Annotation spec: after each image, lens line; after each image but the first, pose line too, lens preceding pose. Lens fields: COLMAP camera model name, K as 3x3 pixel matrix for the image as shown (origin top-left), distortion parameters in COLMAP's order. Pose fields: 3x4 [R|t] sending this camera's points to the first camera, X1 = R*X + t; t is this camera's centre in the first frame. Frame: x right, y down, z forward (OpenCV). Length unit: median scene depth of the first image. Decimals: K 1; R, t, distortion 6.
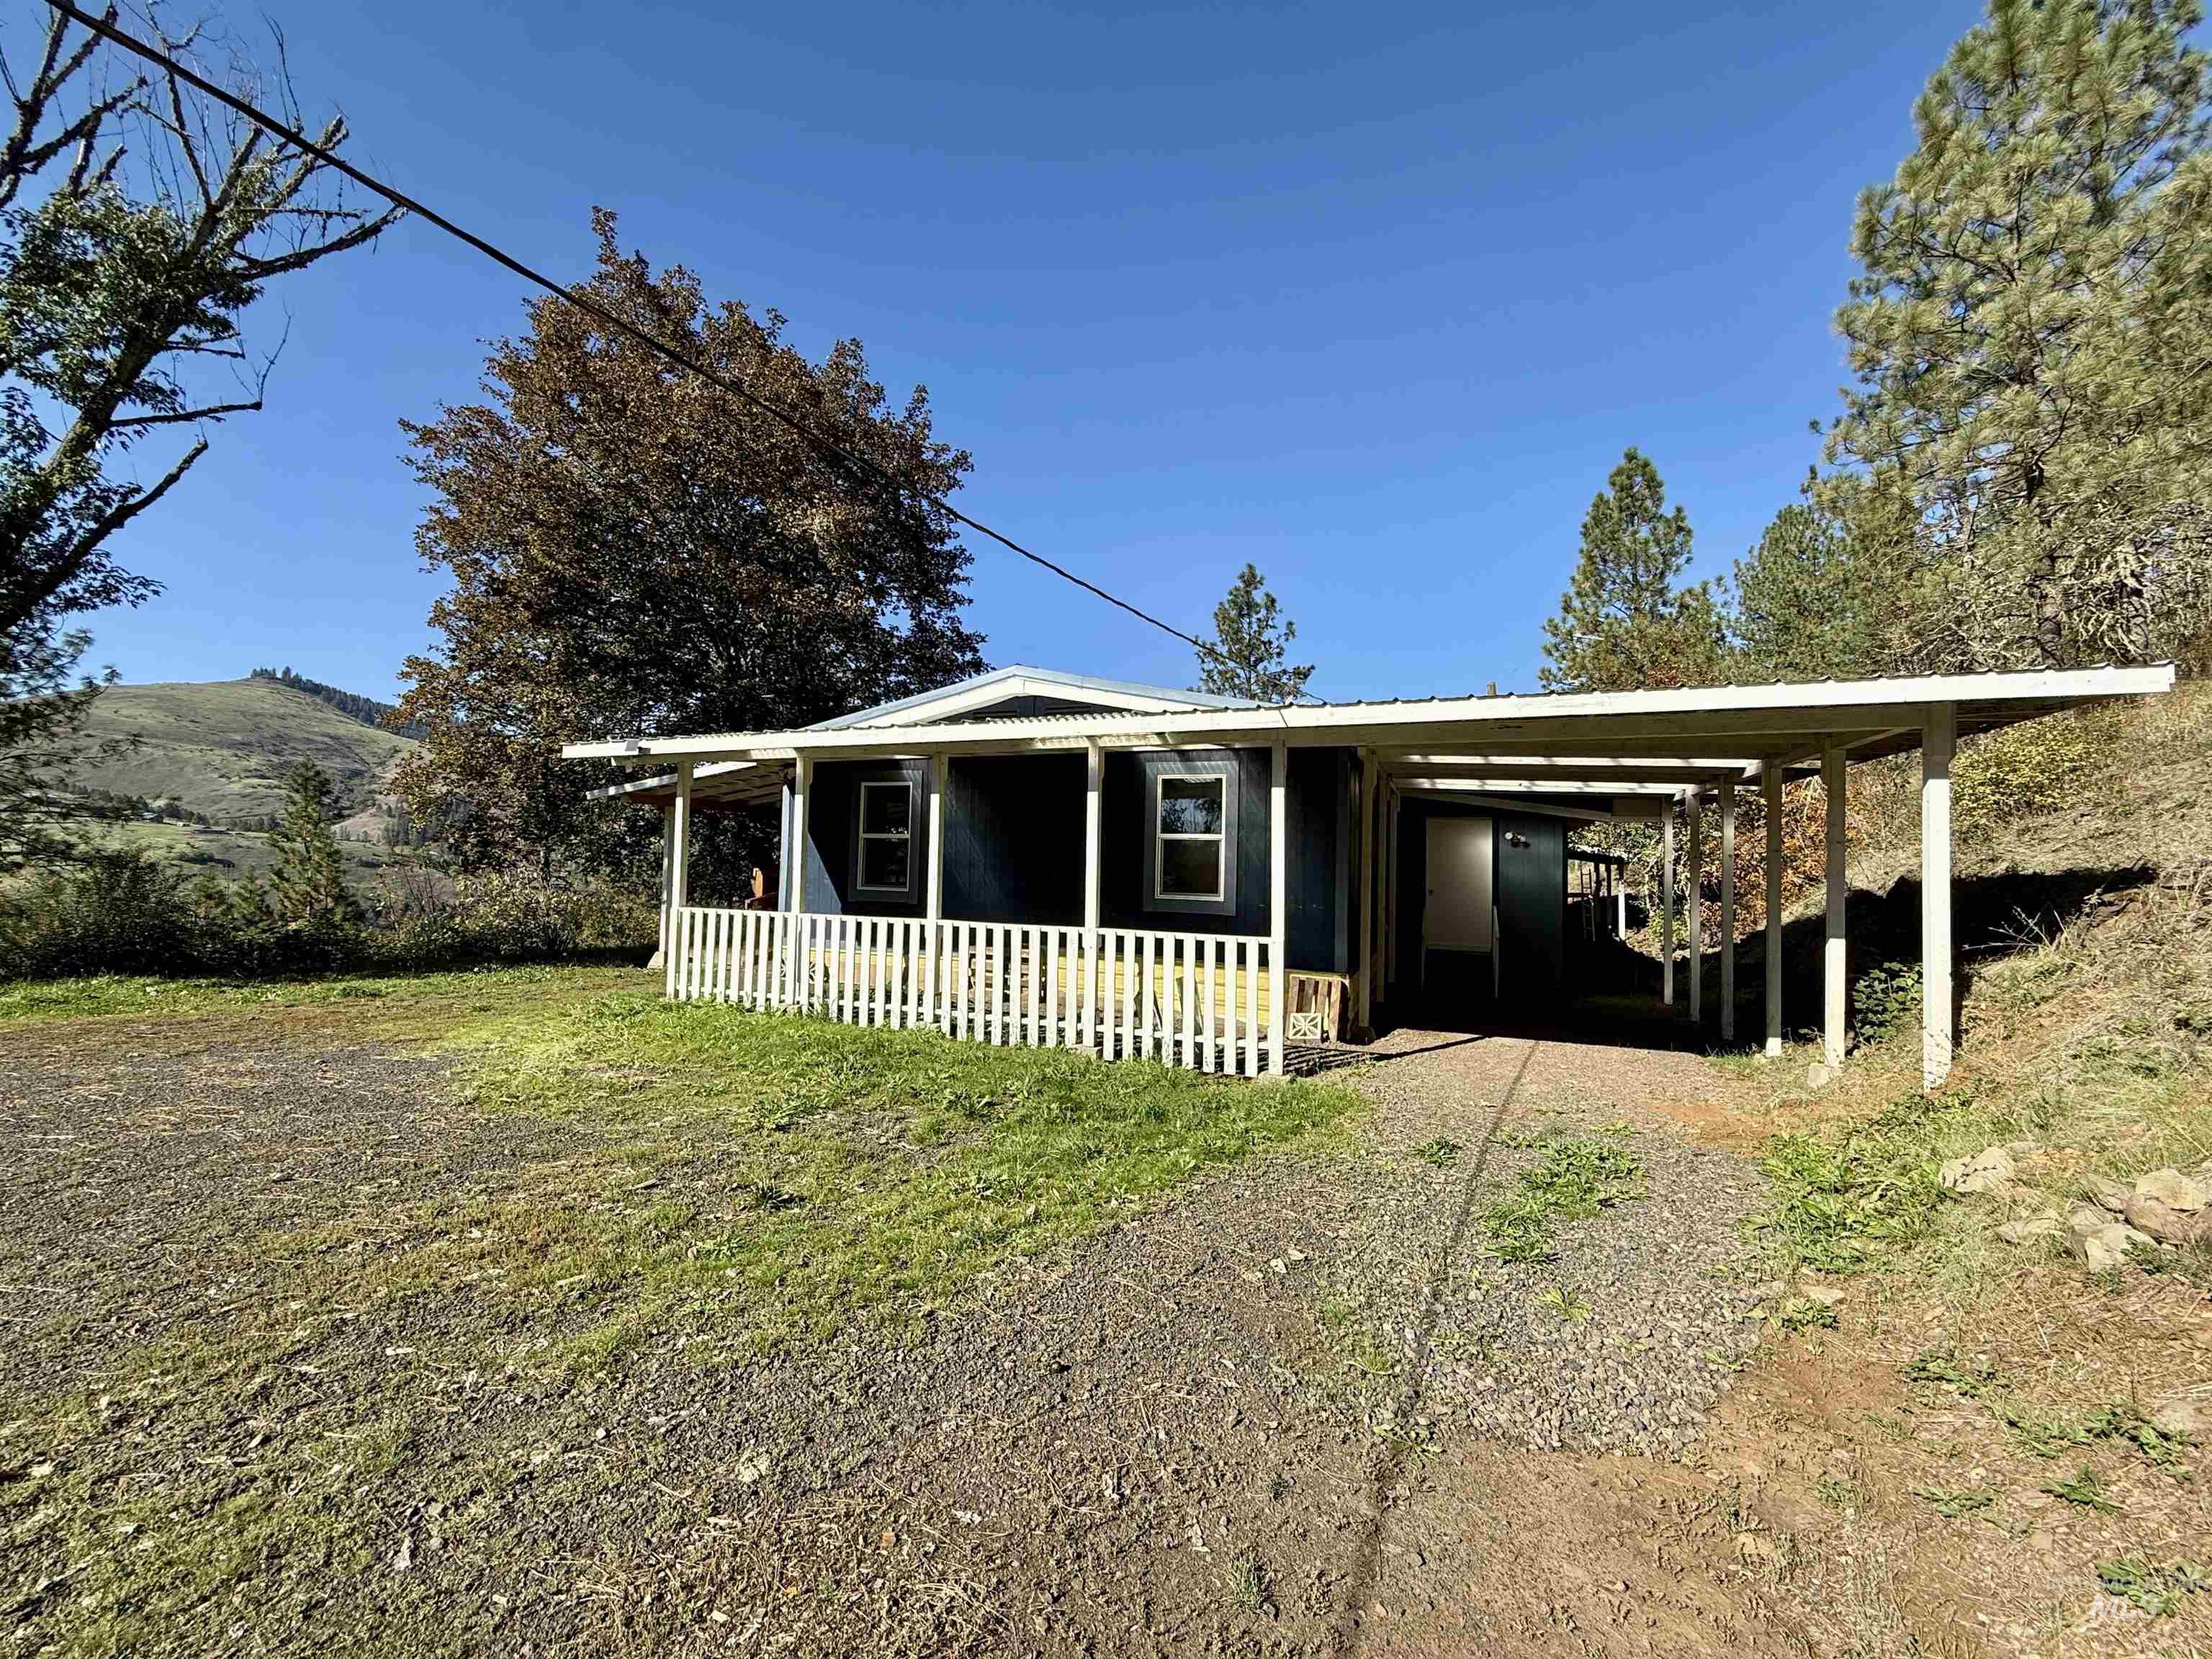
lens RADIAL K [[878.6, 0, 1105.9], [0, 878.6, 832.4], [0, 0, 1]] dist [-0.001133, -0.000472]
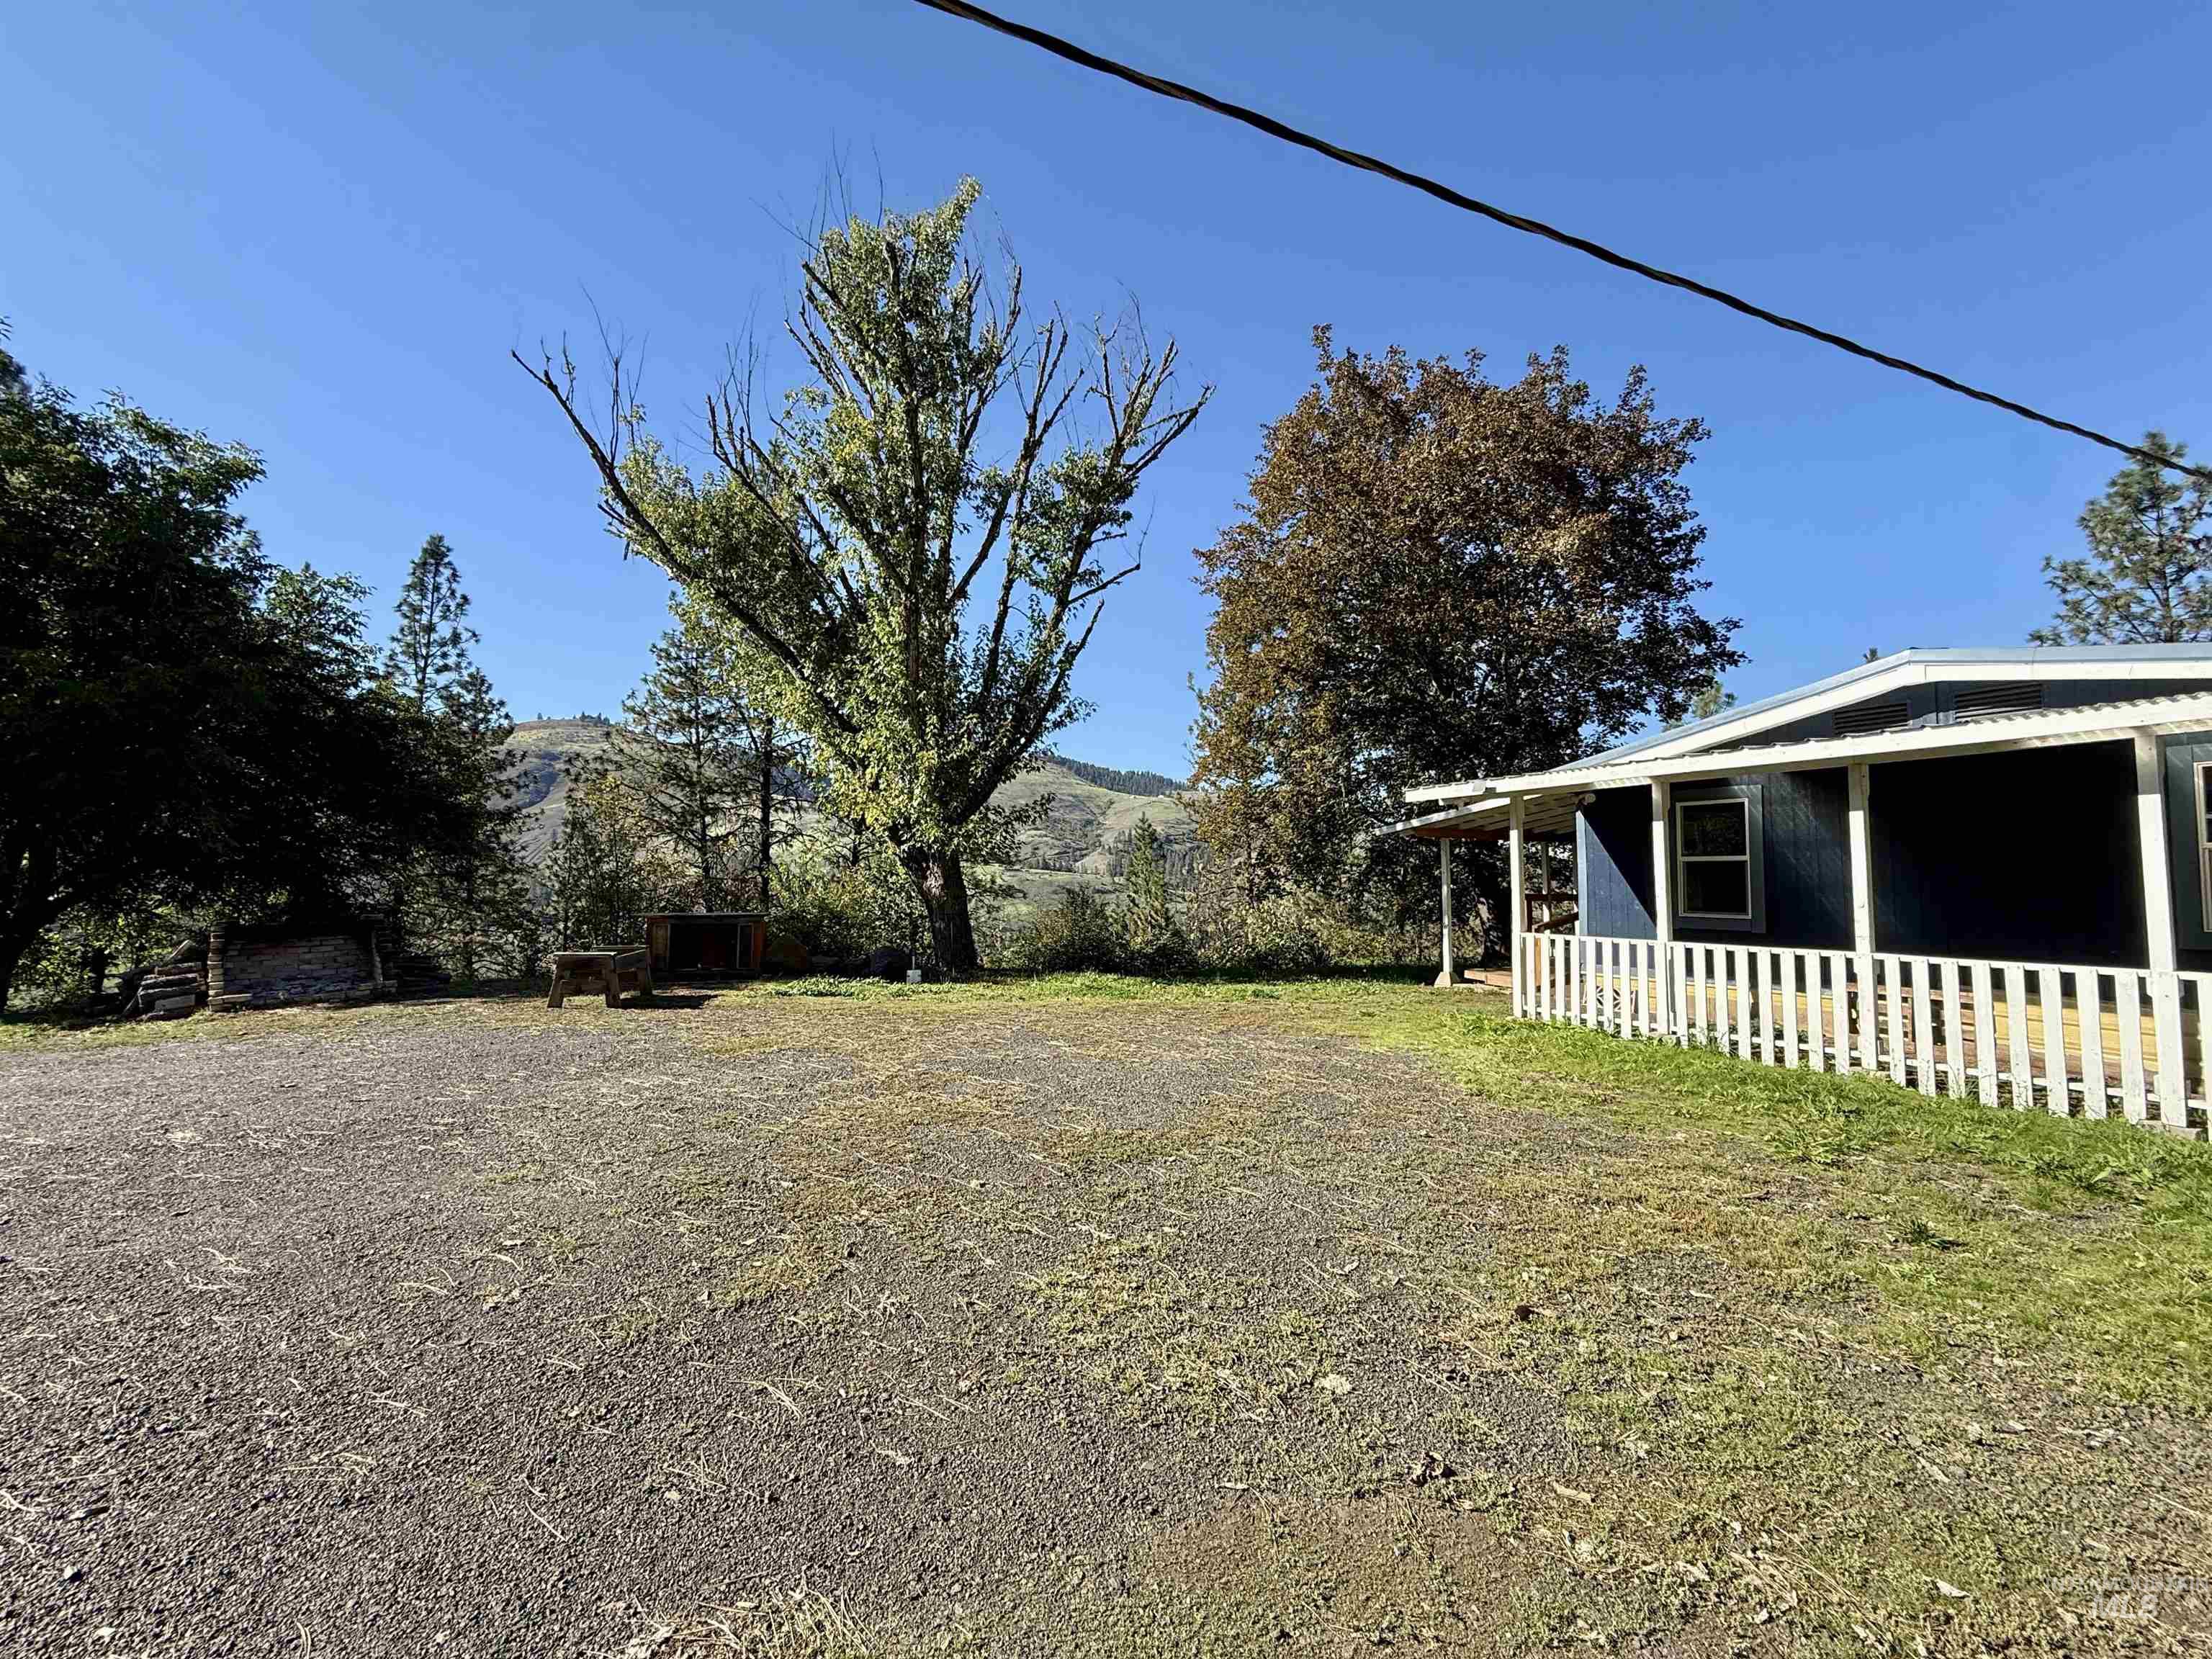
lens RADIAL K [[878.6, 0, 1099.9], [0, 878.6, 833.9], [0, 0, 1]] dist [-0.001133, -0.000472]
pose [[0.766054, -0.053426, -0.640552, -0.136390], [0.038189, 0.998562, -0.037615, -0.010631], [0.641641, 0.004353, 0.766993, -0.110915]]
